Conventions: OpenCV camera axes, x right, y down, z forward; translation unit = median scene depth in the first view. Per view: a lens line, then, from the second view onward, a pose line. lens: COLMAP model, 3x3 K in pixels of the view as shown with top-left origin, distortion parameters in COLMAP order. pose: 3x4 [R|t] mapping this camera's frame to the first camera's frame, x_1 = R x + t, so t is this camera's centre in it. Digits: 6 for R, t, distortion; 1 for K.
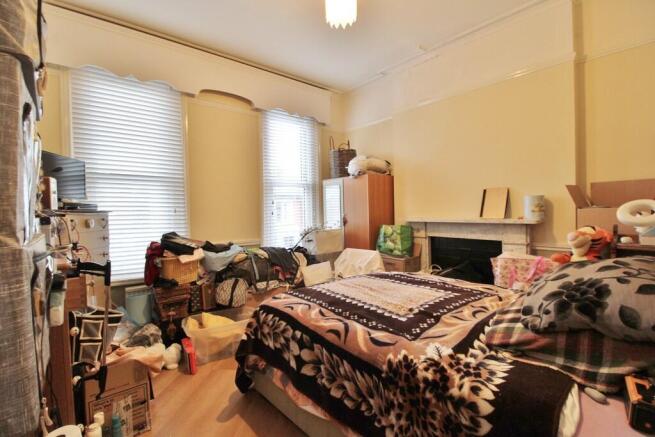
lens RADIAL K [[306.3, 0, 328.3], [0, 306.3, 220.0], [0, 0, 1]] dist [-0.002368, -0.000161]
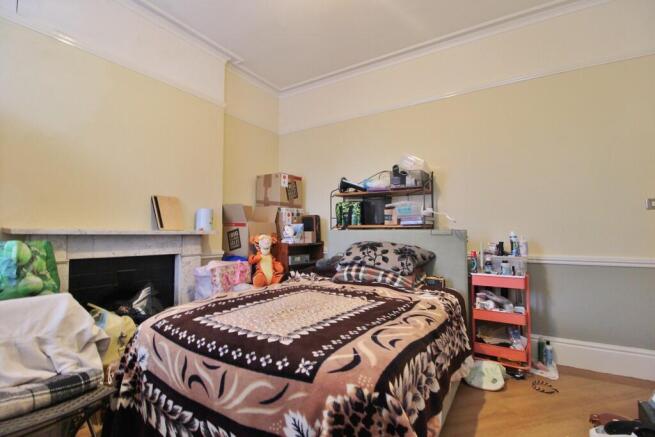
lens RADIAL K [[306.3, 0, 328.7], [0, 306.3, 219.4], [0, 0, 1]] dist [-0.002368, -0.000161]
pose [[-0.297216, 0.062522, 0.952761, -0.447050], [0.030931, 0.997961, -0.055839, 0.028620], [-0.954309, 0.012874, -0.298544, 0.800666]]
